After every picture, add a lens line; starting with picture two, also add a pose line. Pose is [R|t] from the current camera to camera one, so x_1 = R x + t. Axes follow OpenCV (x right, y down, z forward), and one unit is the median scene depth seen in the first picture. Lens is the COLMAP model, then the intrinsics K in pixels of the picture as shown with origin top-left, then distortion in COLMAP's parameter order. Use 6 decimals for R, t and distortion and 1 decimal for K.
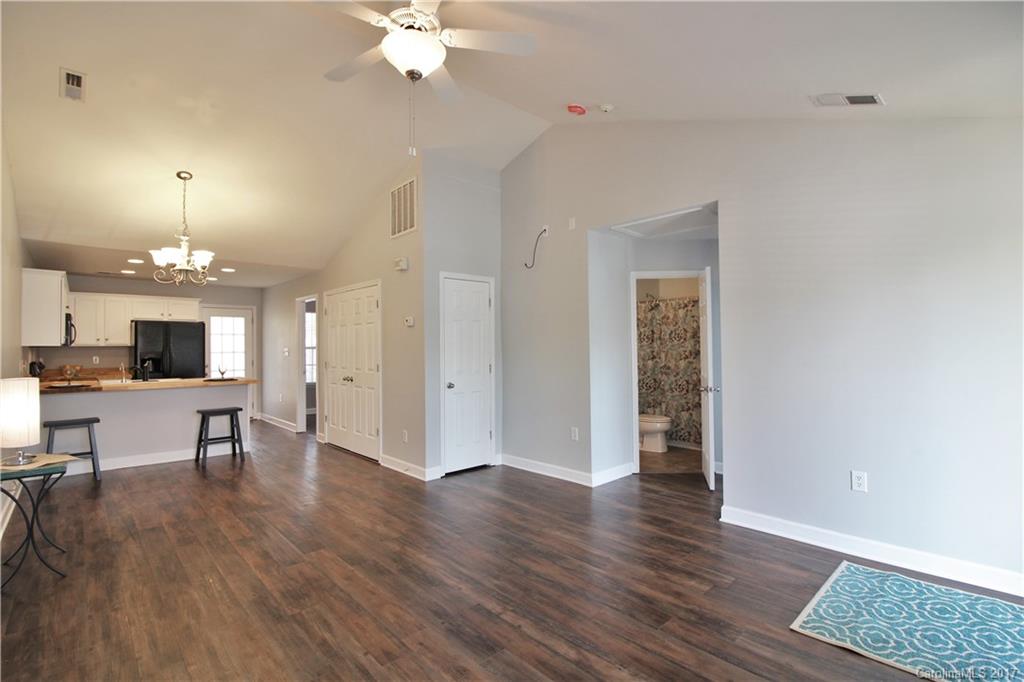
lens RADIAL K [[477.0, 0, 499.3], [0, 477.0, 338.1], [0, 0, 1]] dist [-0.013599, -0.000269]
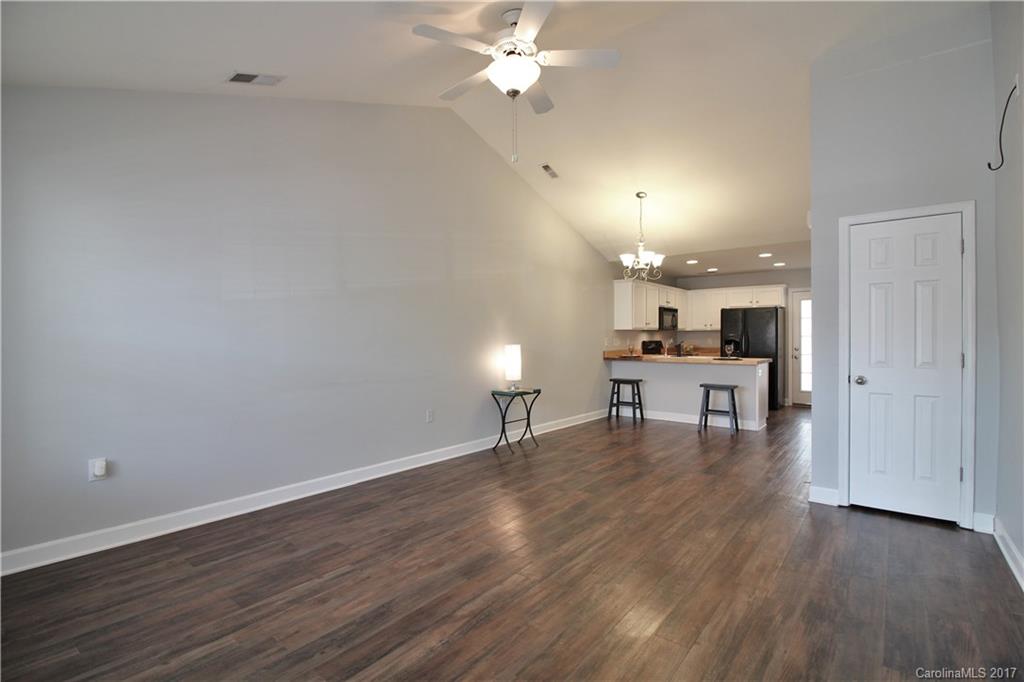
lens RADIAL K [[475.1, 0, 512.0], [0, 475.1, 341.0], [0, 0, 1]] dist [-0.001008, -0.000370]
pose [[0.155980, 0.013650, -0.987666, 0.475222], [0.016757, 0.999724, 0.016463, 0.021947], [0.987618, -0.019118, 0.155708, 0.381082]]
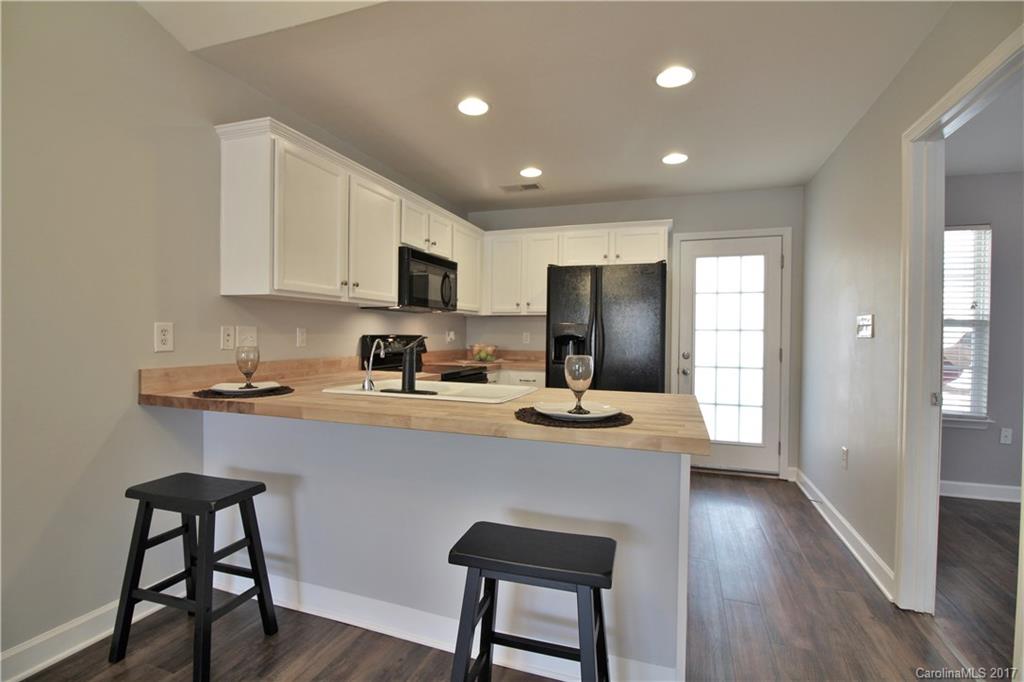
lens RADIAL K [[475.1, 0, 512.0], [0, 475.1, 341.0], [0, 0, 1]] dist [-0.001008, -0.000370]
pose [[0.479992, 0.025511, -0.876902, -0.420026], [-0.001719, 0.999603, 0.028140, 0.046313], [0.877271, -0.011999, 0.479845, 0.952680]]
